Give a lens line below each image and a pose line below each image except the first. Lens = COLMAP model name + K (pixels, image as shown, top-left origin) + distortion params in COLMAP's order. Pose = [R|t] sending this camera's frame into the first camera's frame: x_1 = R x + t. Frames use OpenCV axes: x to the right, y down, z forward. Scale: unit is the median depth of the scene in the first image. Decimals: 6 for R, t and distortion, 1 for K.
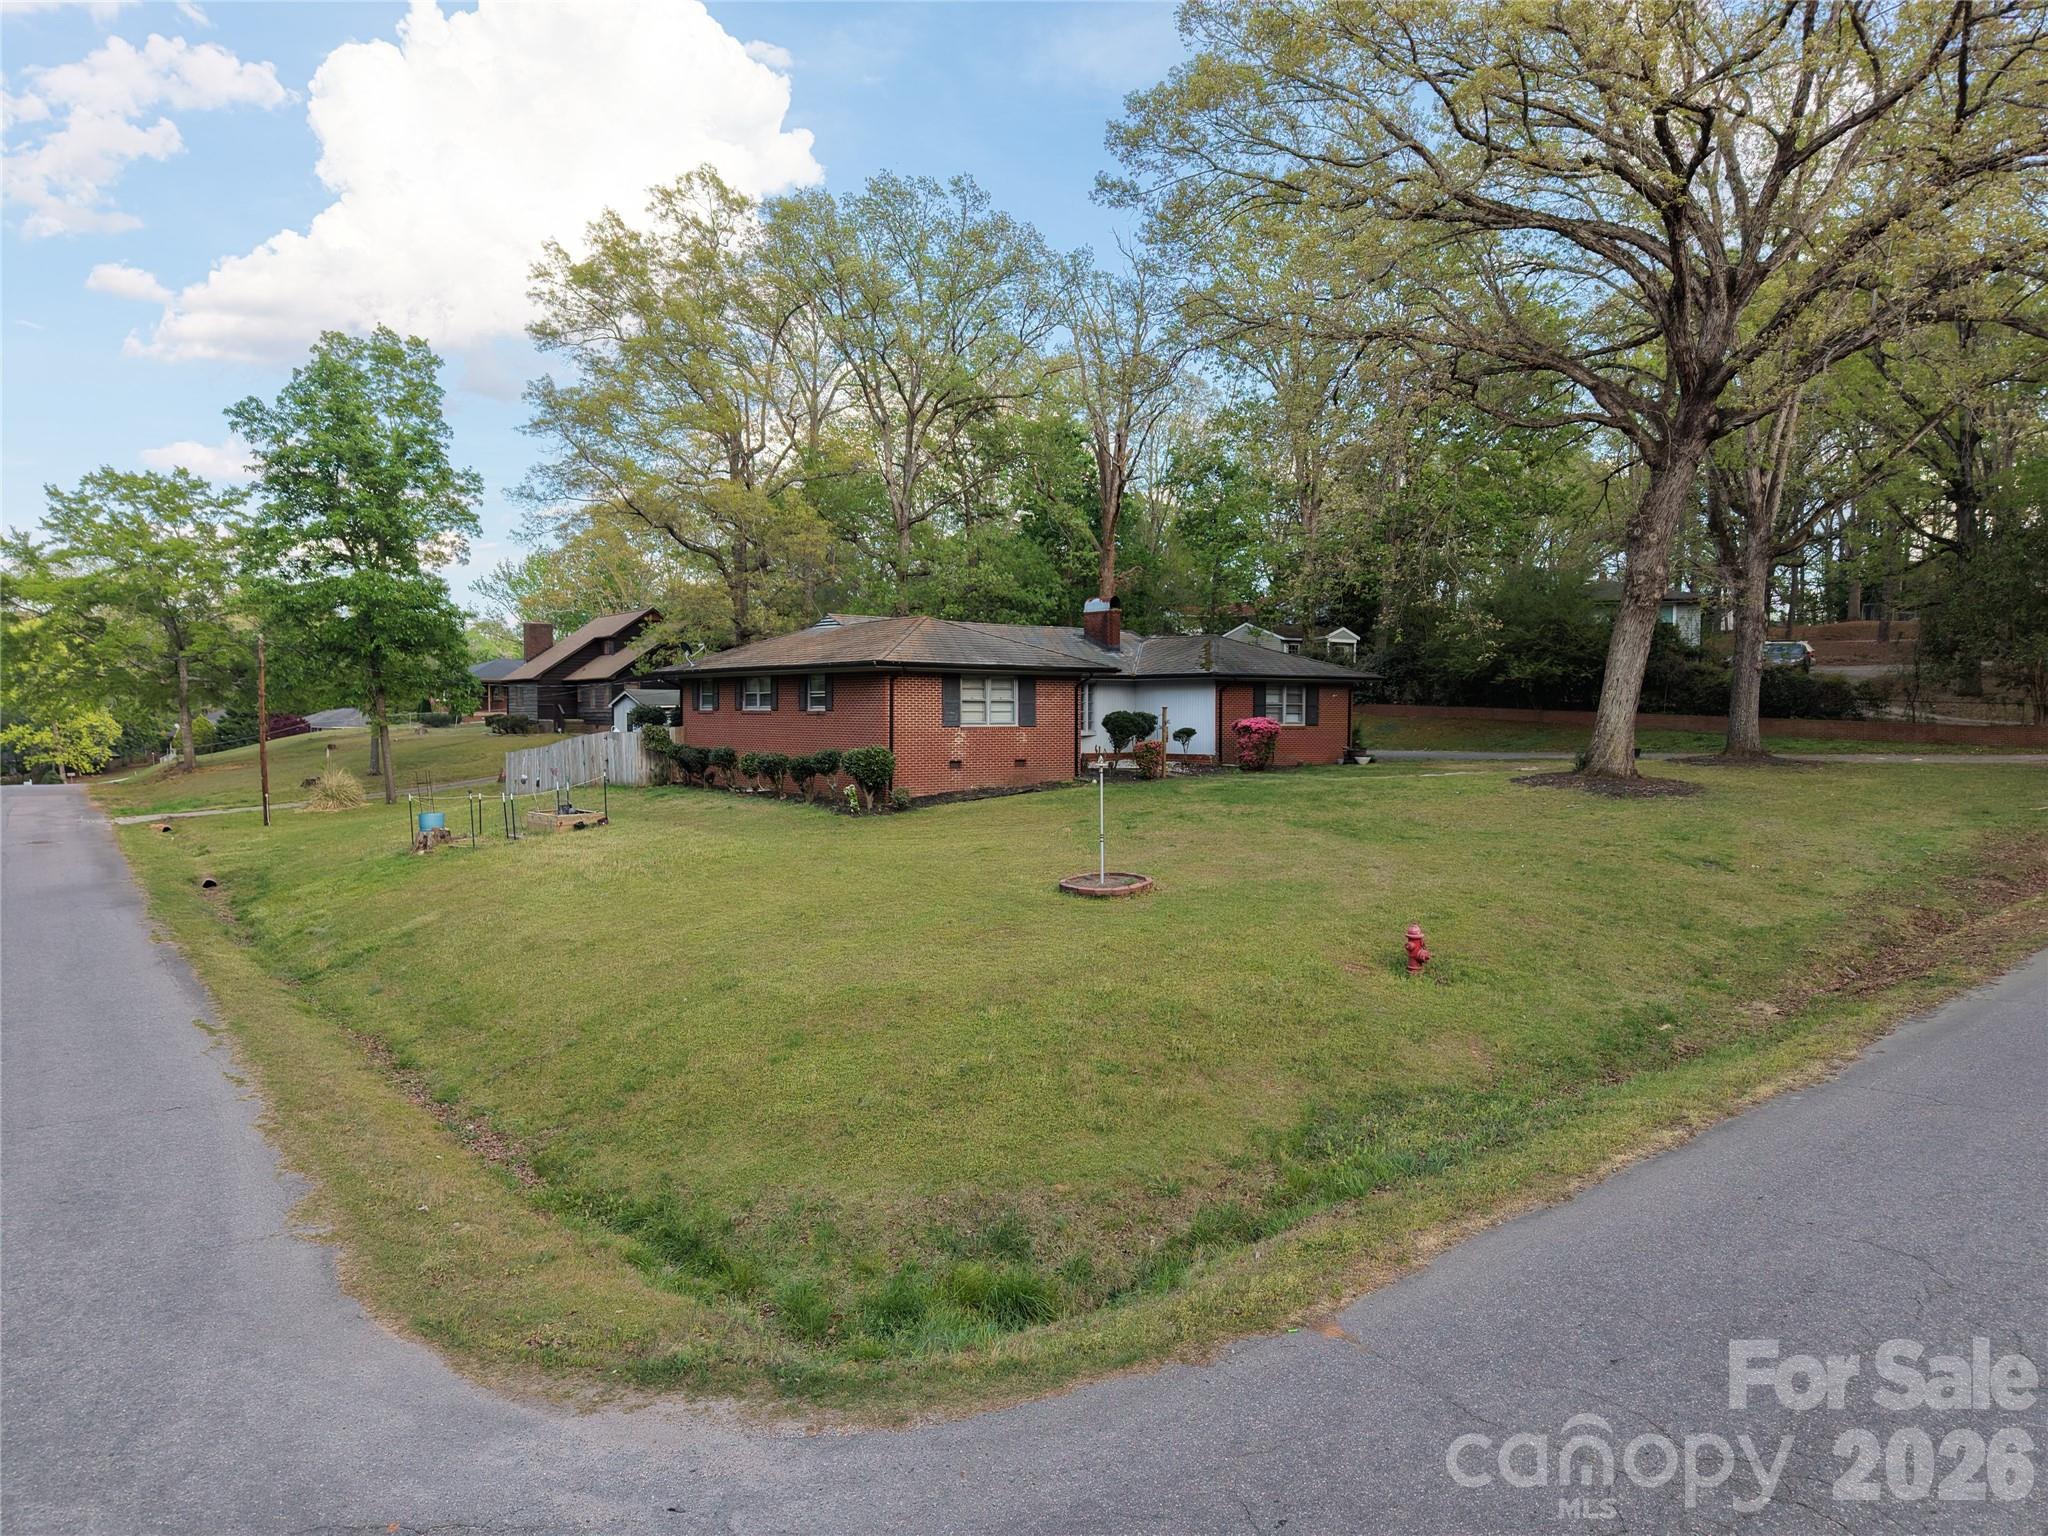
lens RADIAL K [[1398.2, 0, 1018.5], [0, 1398.2, 776.3], [0, 0, 1]] dist [0.067079, -0.086625]
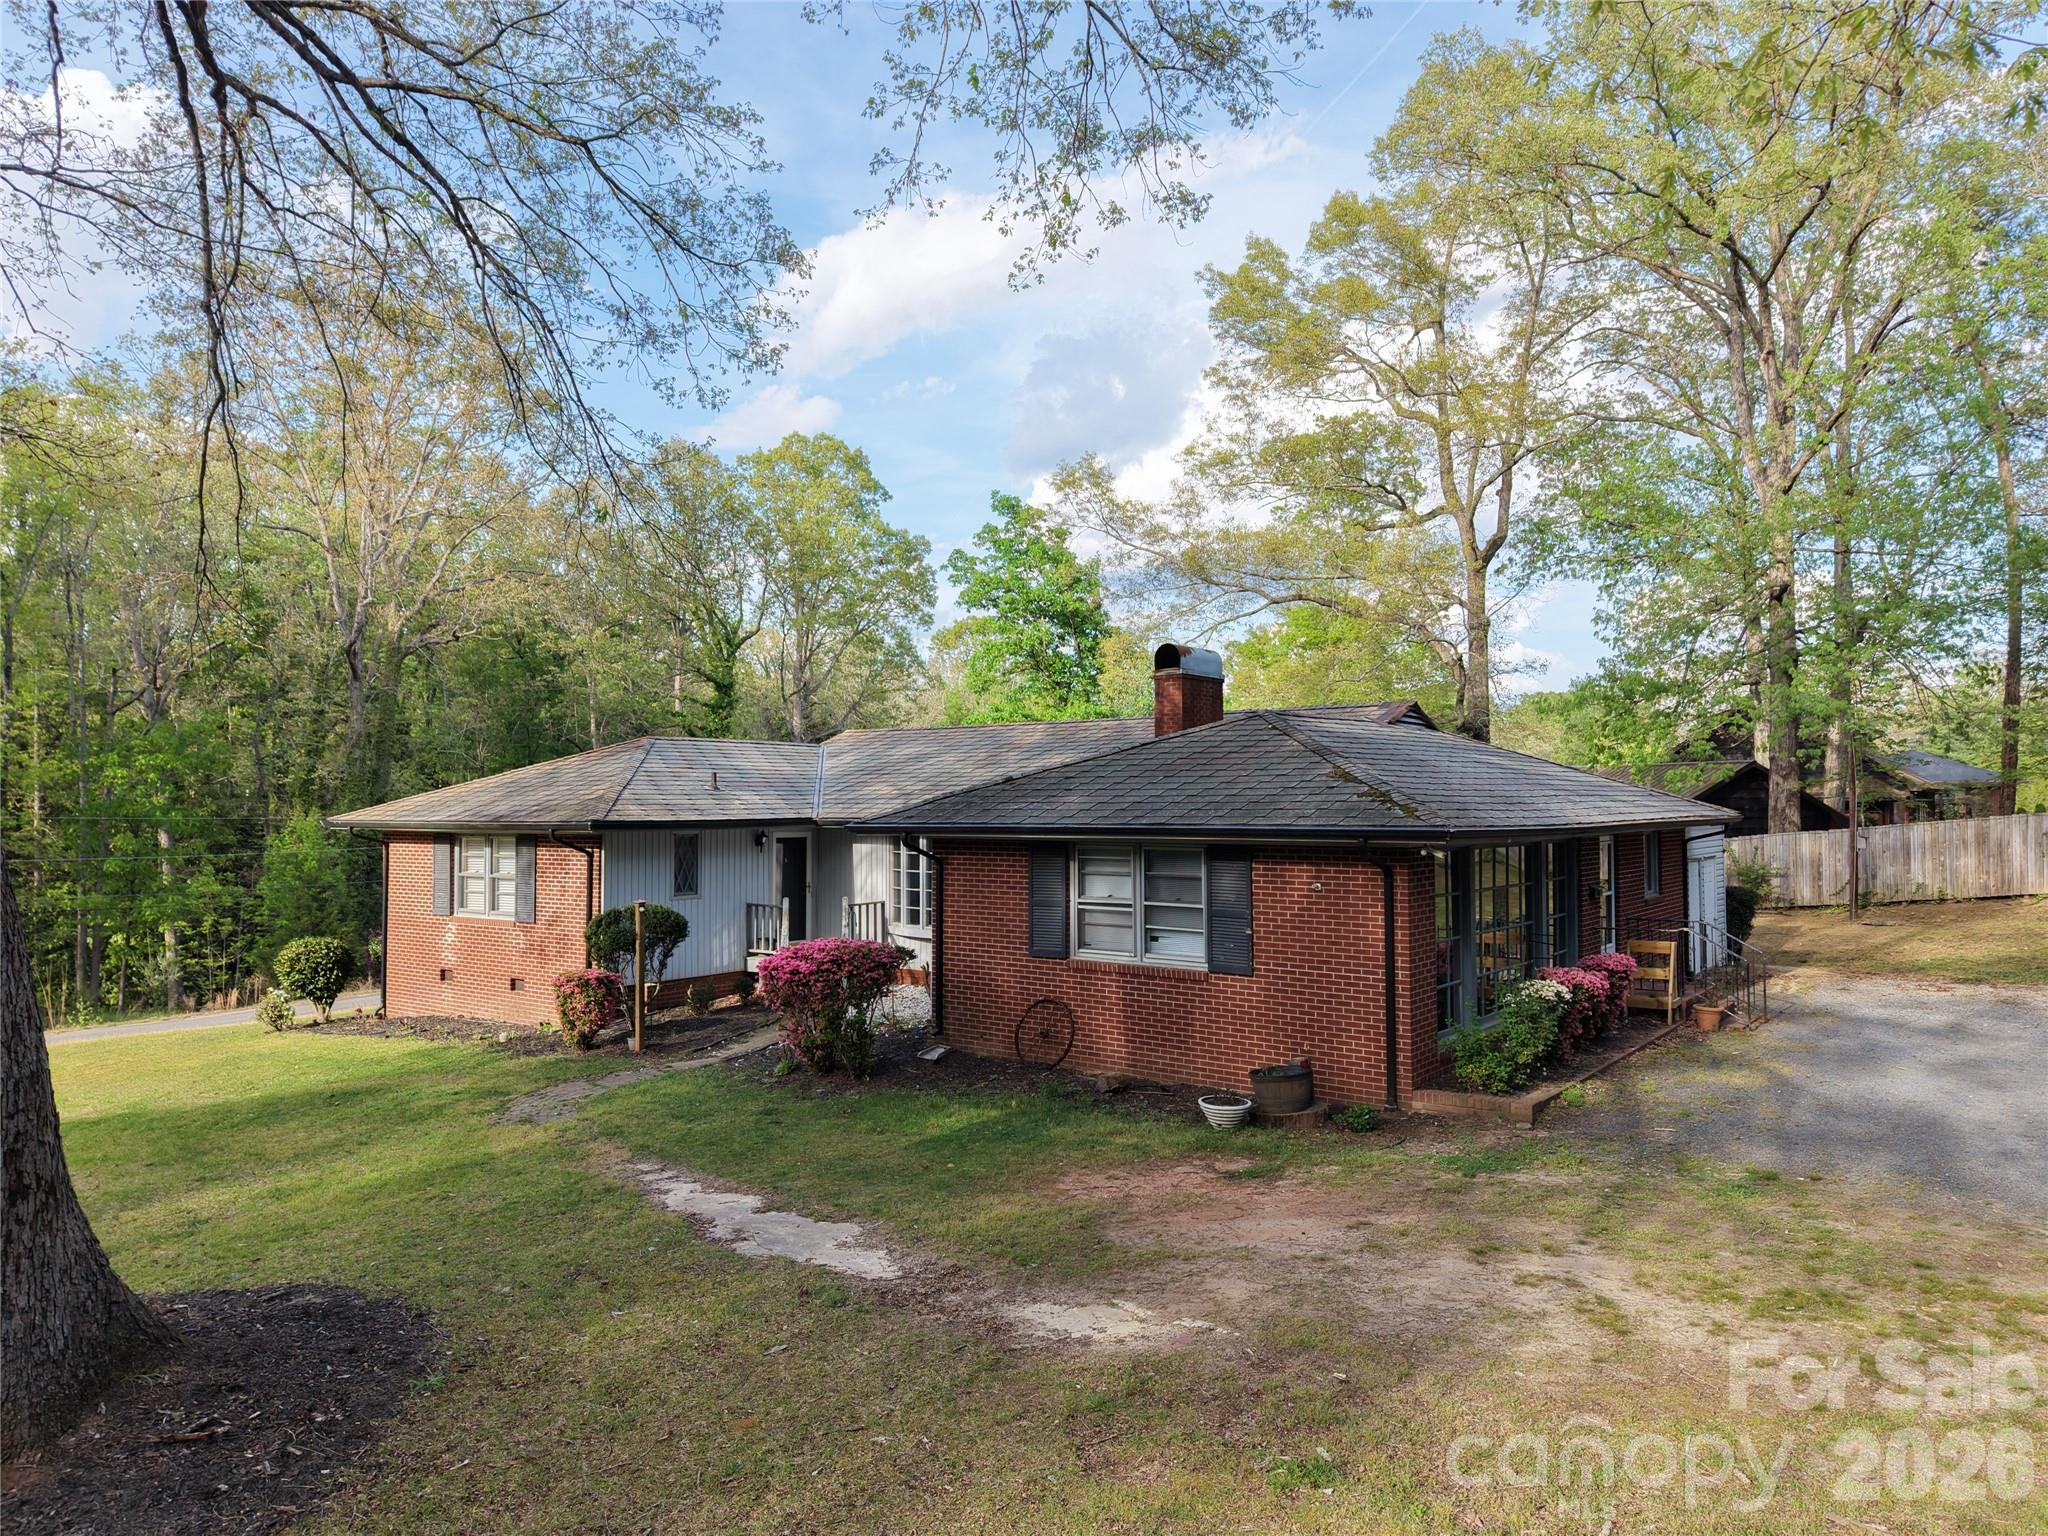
lens RADIAL K [[1398.2, 0, 1018.5], [0, 1398.2, 776.3], [0, 0, 1]] dist [0.067079, -0.086625]
pose [[0.100101, -0.085329, -0.991312, 0.618205], [-0.087745, 0.991677, -0.094220, -0.058939], [0.991101, 0.096414, 0.091781, 1.154349]]
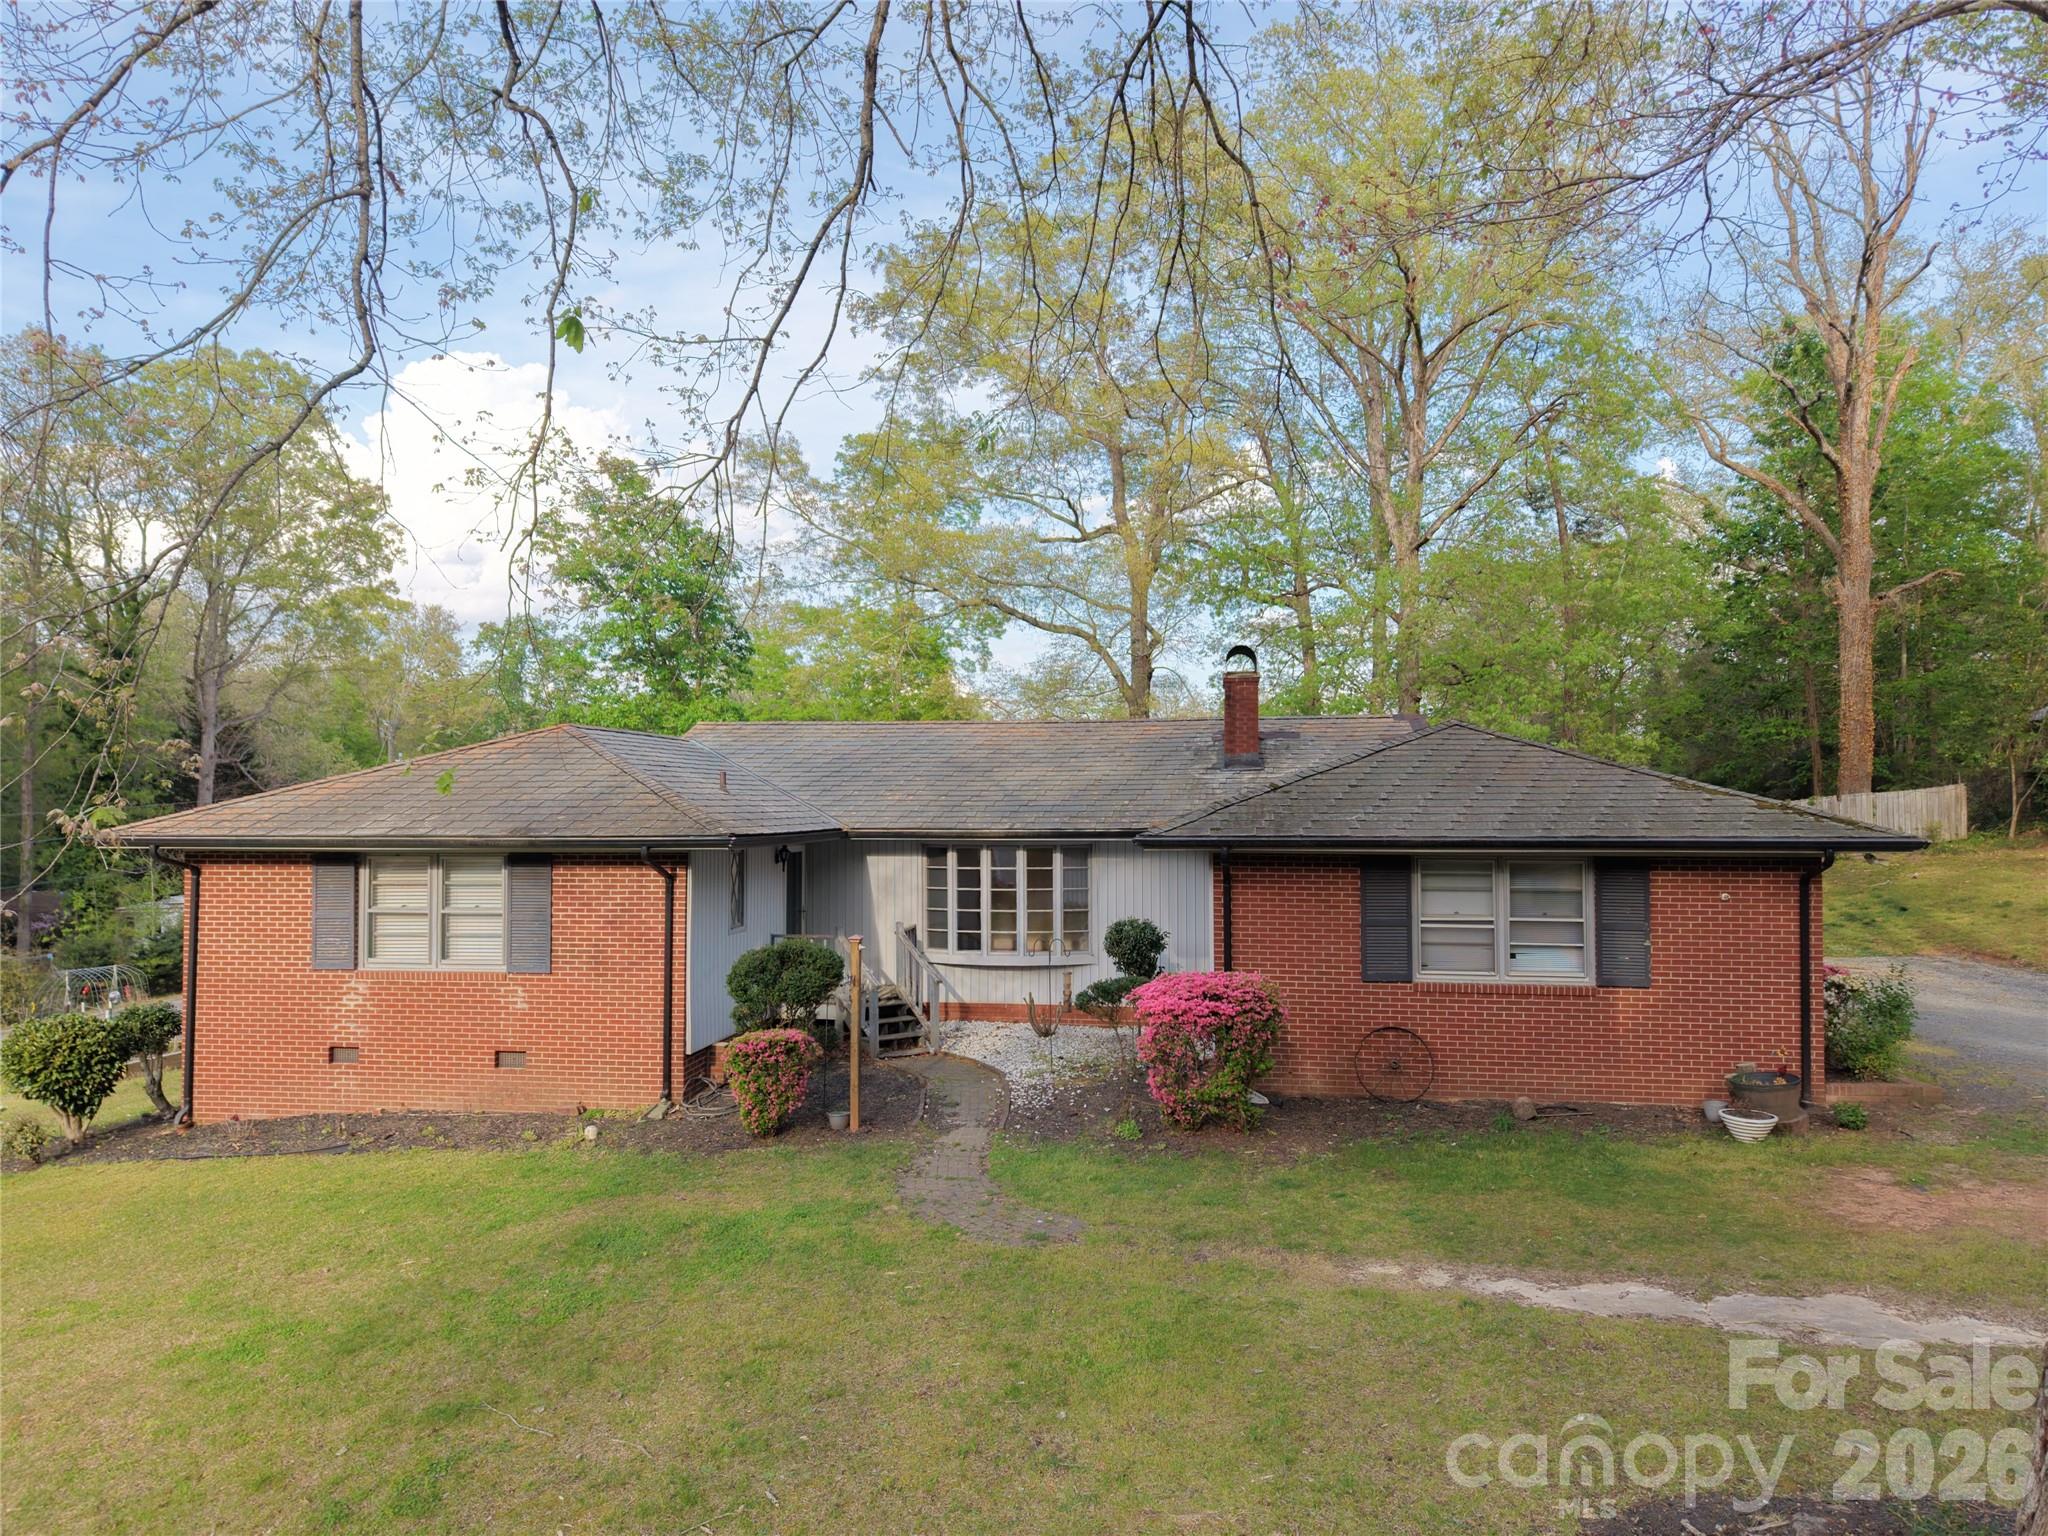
lens RADIAL K [[1398.2, 0, 1018.5], [0, 1398.2, 776.3], [0, 0, 1]] dist [0.067079, -0.086625]
pose [[0.581176, -0.082470, -0.809588, 0.446909], [-0.042709, 0.990389, -0.131547, -0.044946], [0.812657, 0.111029, 0.572068, 0.875126]]
